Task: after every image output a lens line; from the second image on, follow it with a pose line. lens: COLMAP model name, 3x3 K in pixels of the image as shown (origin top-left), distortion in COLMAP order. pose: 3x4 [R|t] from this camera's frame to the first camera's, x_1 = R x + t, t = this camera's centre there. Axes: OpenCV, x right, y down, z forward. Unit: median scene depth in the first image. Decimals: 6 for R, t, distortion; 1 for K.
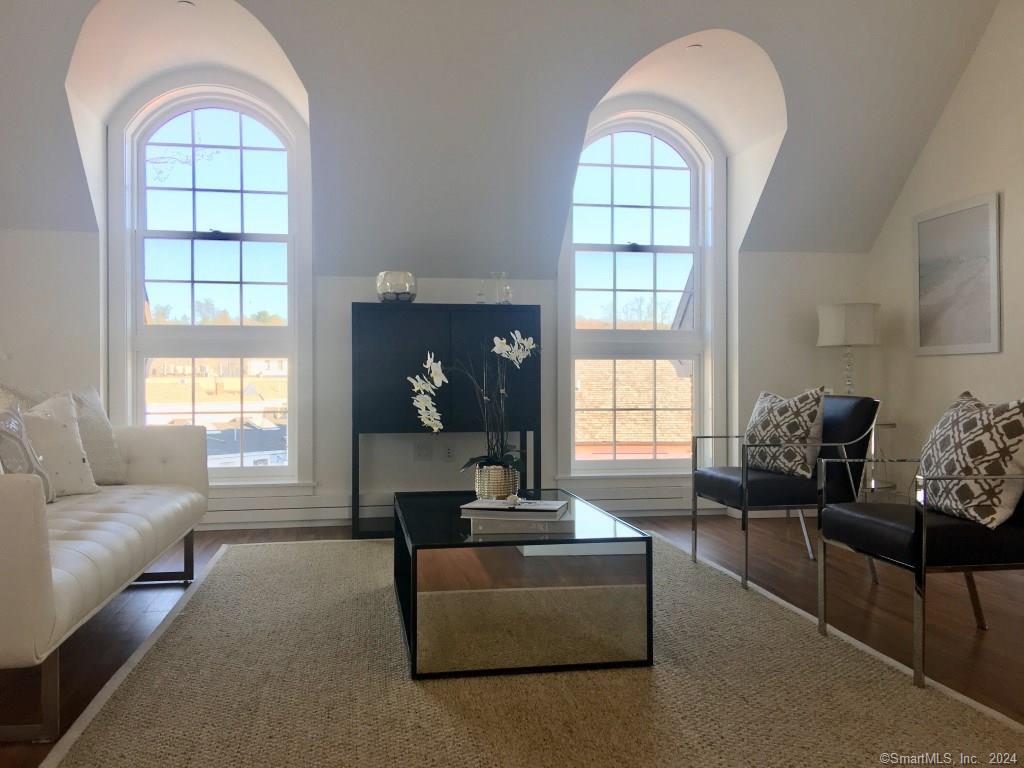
lens RADIAL K [[864.9, 0, 503.2], [0, 864.9, 377.5], [0, 0, 1]] dist [0.090419, -0.139972]
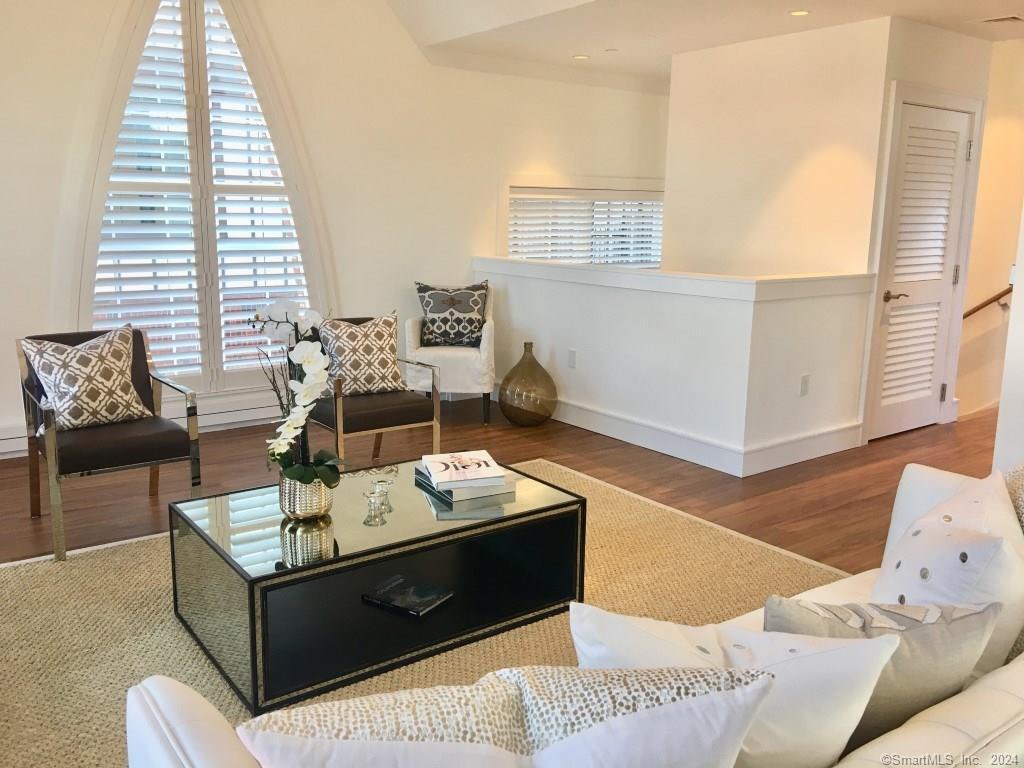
lens RADIAL K [[864.9, 0, 503.2], [0, 864.9, 377.5], [0, 0, 1]] dist [0.090419, -0.139972]
pose [[-0.450660, -0.173549, 0.875663, -0.557381], [-0.011738, 0.981988, 0.188581, -0.097937], [-0.892619, 0.074707, -0.444580, 0.865524]]
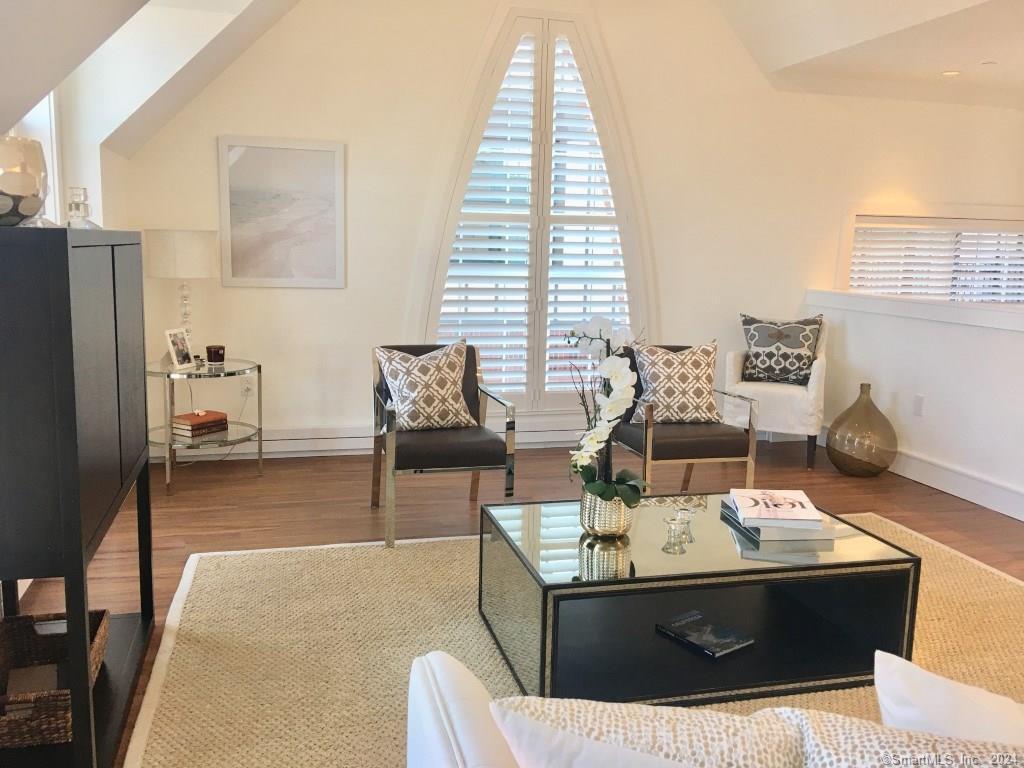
lens RADIAL K [[864.9, 0, 503.2], [0, 864.9, 377.5], [0, 0, 1]] dist [0.090419, -0.139972]
pose [[-0.091481, -0.151358, 0.984237, -0.551667], [-0.020588, 0.988457, 0.150094, -0.083594], [-0.995594, -0.006532, -0.093542, 0.853173]]
